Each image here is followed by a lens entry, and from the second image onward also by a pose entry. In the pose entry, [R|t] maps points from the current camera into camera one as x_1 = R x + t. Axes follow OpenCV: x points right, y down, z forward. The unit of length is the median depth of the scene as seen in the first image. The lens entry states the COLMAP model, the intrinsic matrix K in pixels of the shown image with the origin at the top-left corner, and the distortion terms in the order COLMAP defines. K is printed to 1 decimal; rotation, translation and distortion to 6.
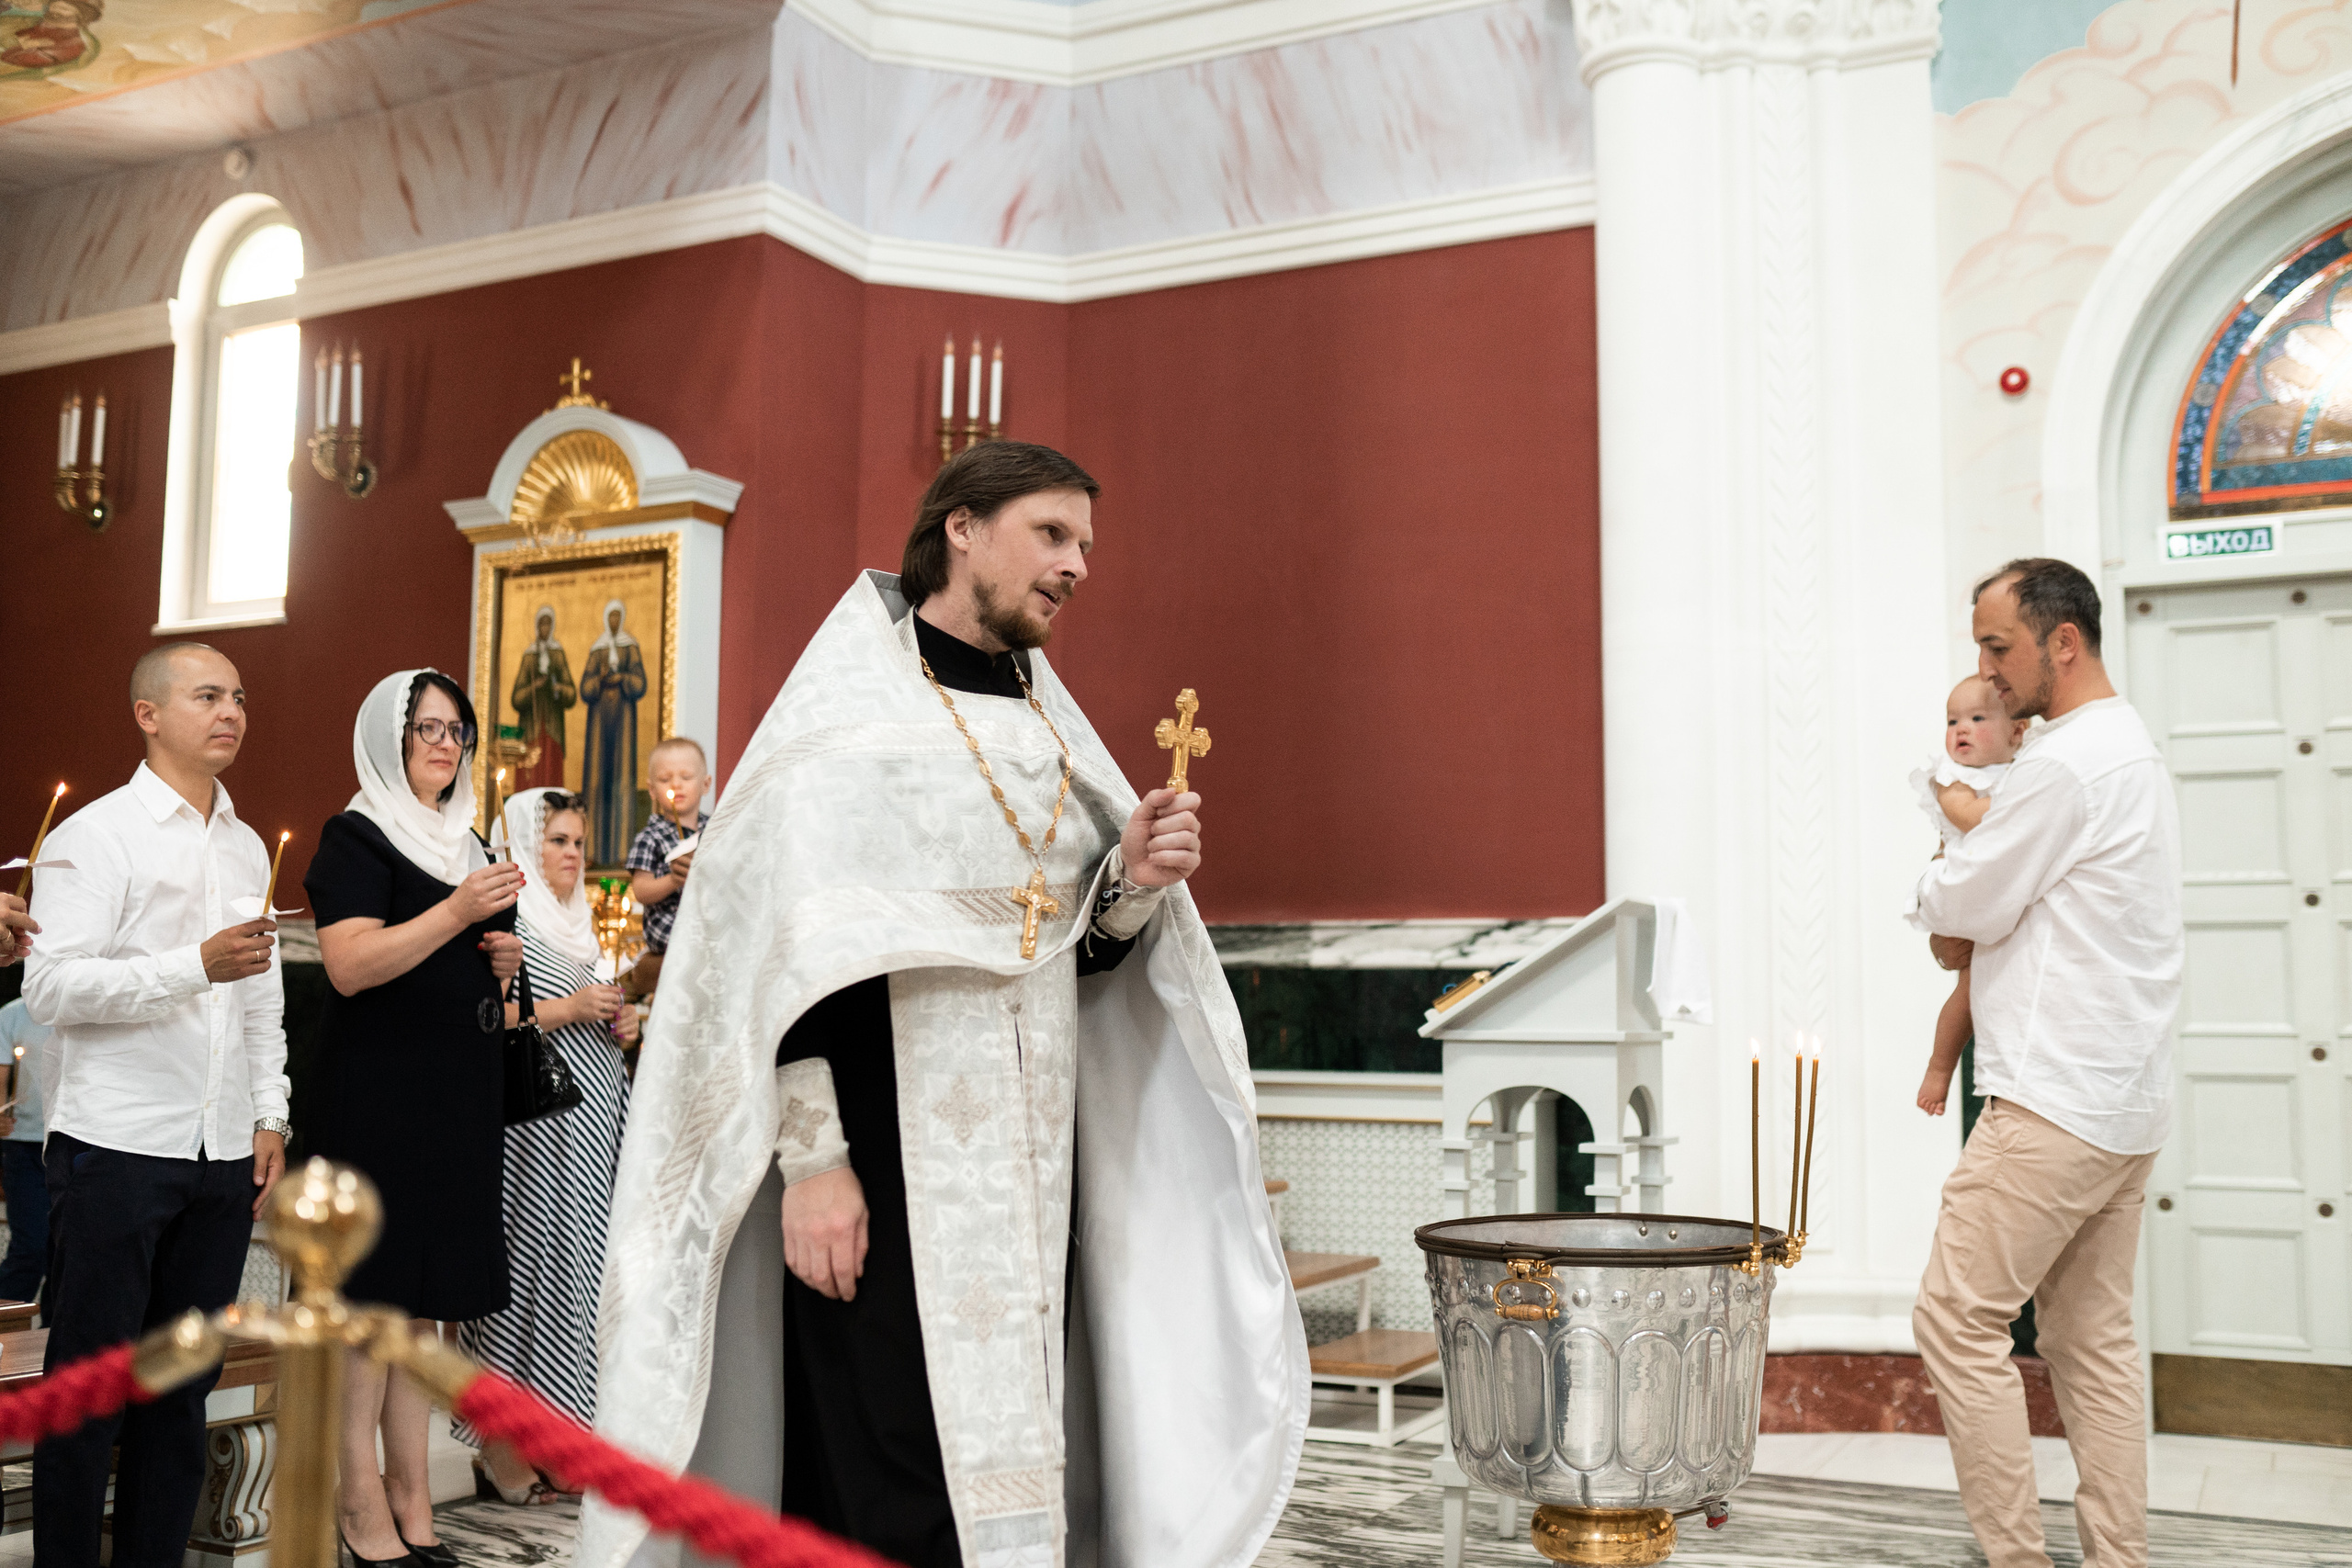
lens RADIAL K [[2316.5, 0, 1175.6], [0, 2316.5, 769.9], [0, 0, 1]] dist [-0.021893, 0.000000]
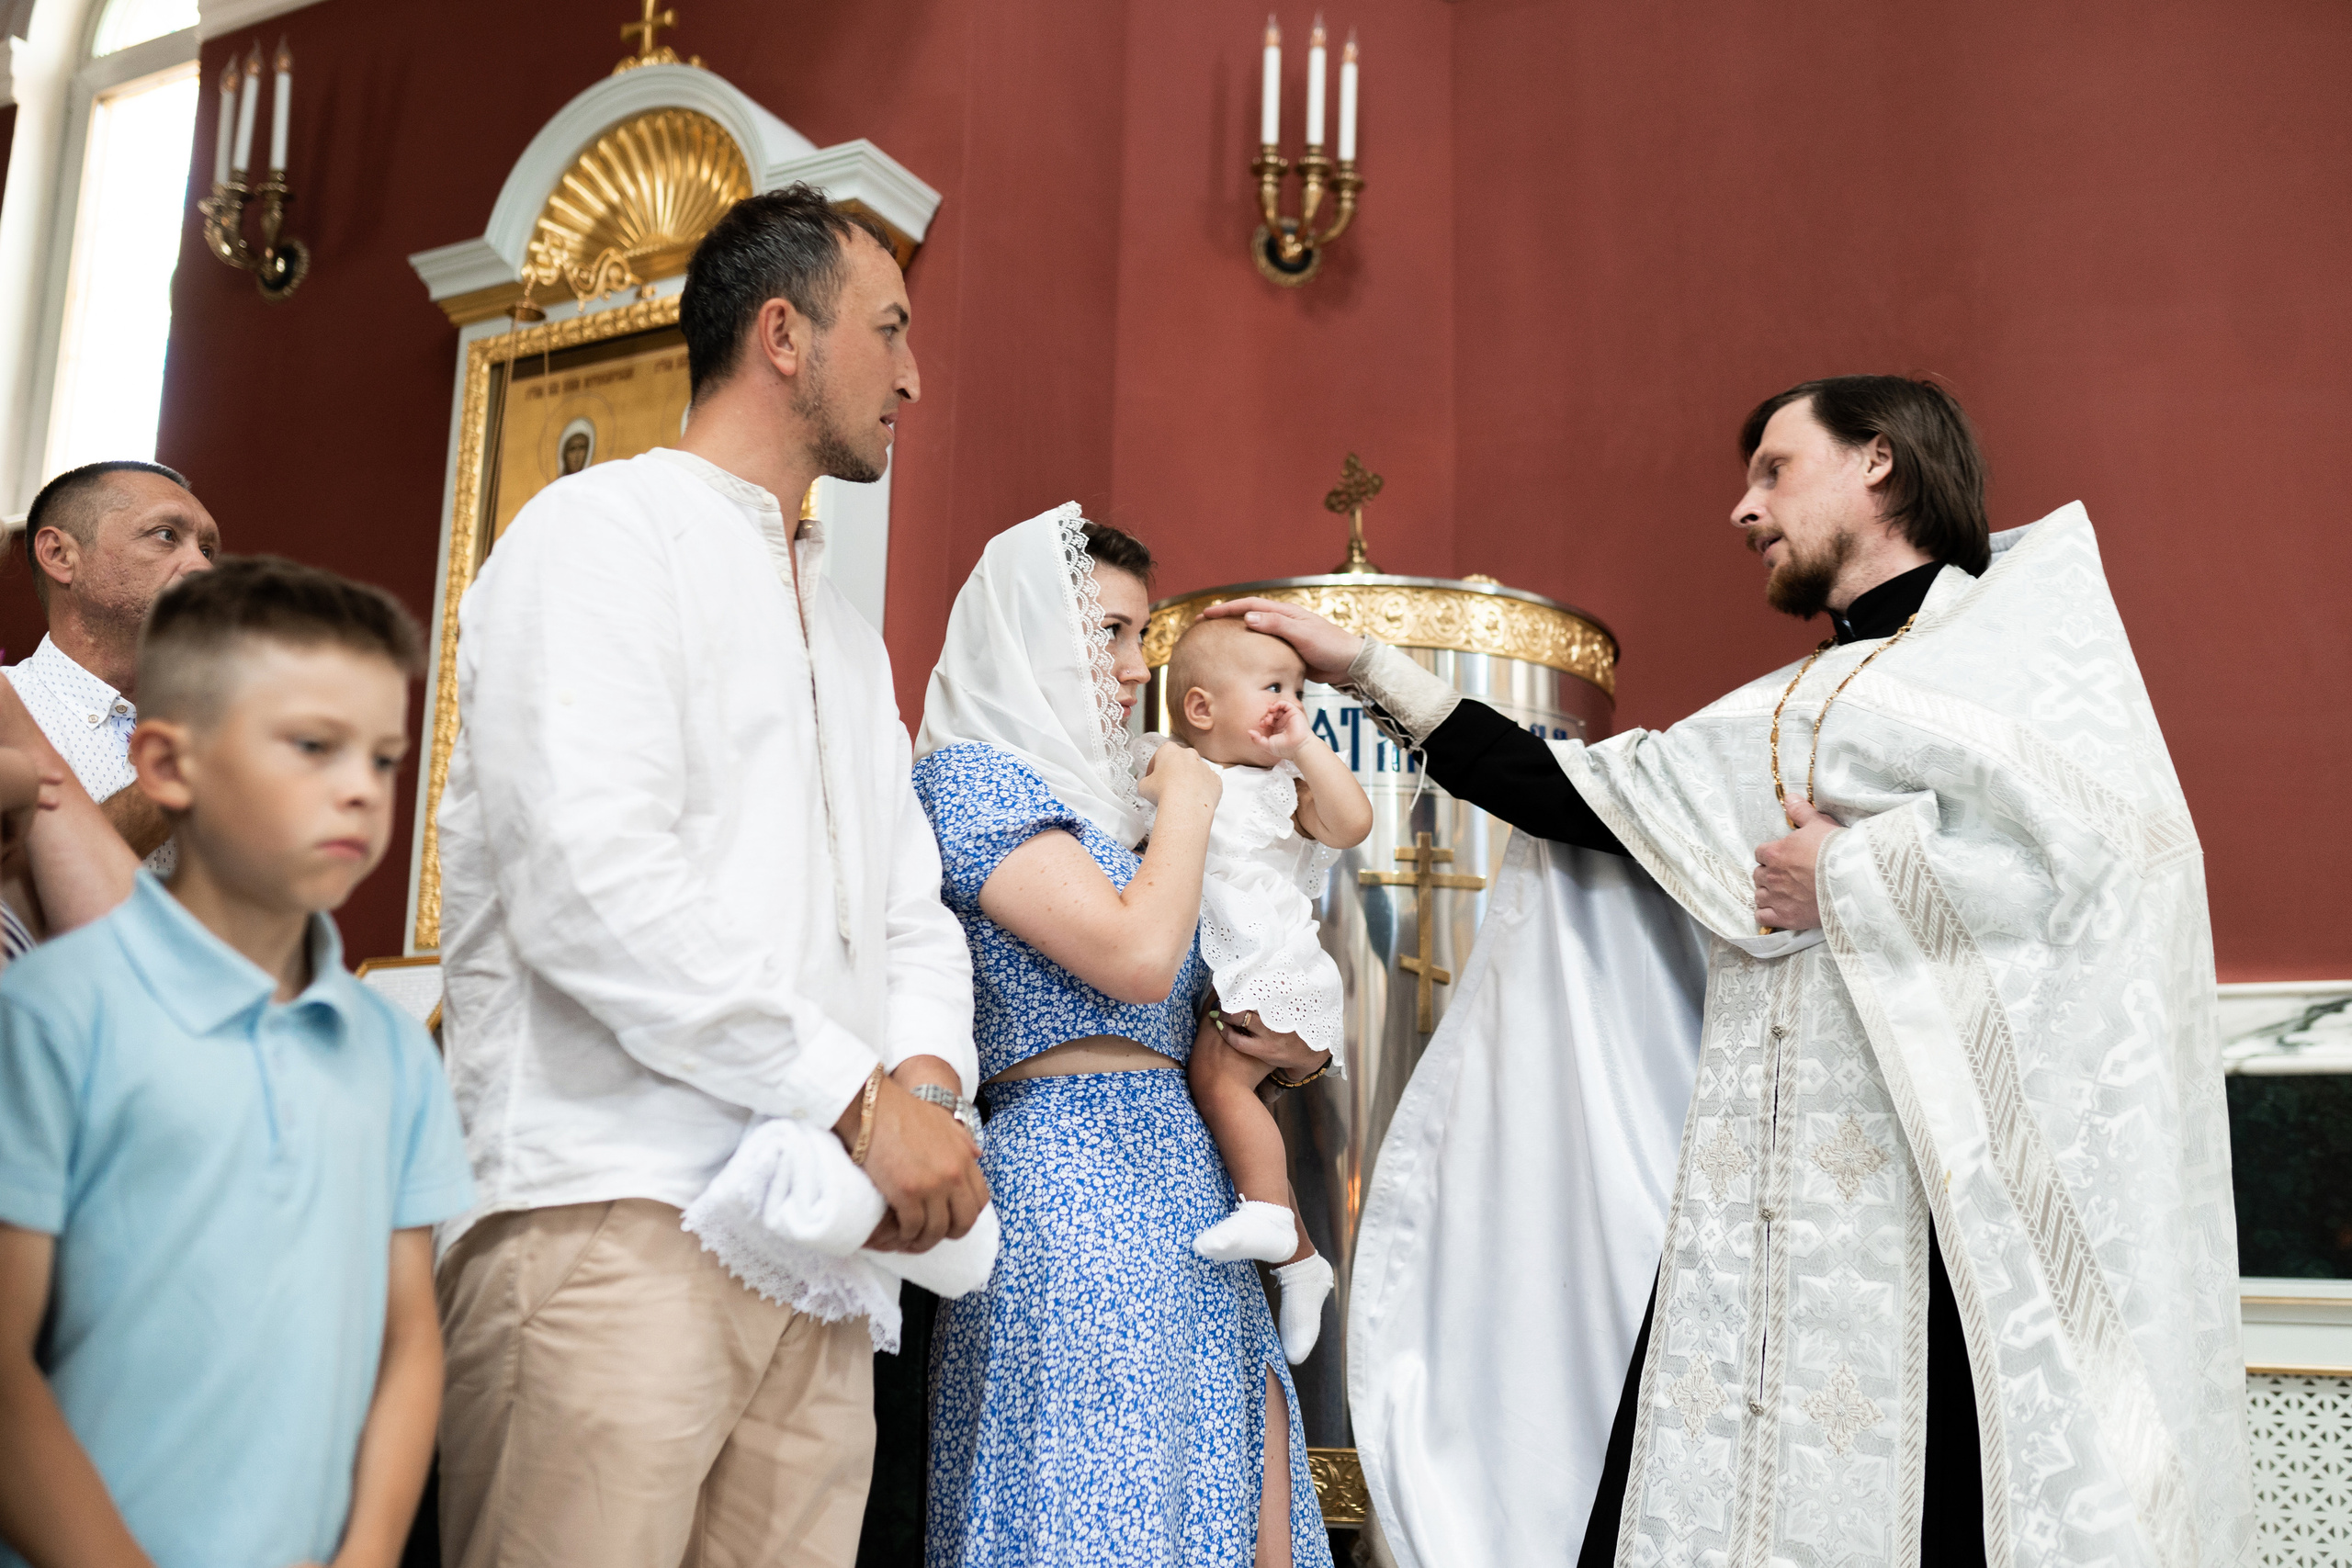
lens RADIAL K [[2316.5, 0, 1154.1], [0, 2316.5, 775.1], [0, 0, 1]] dist [-0.021893, 0.000000]
pose [[0.999722, 0.008600, -0.021953, -0.120513], [-0.011123, 0.993005, -0.117548, 0.081010], [0.020789, 0.117759, 0.992825, 0.459159]]
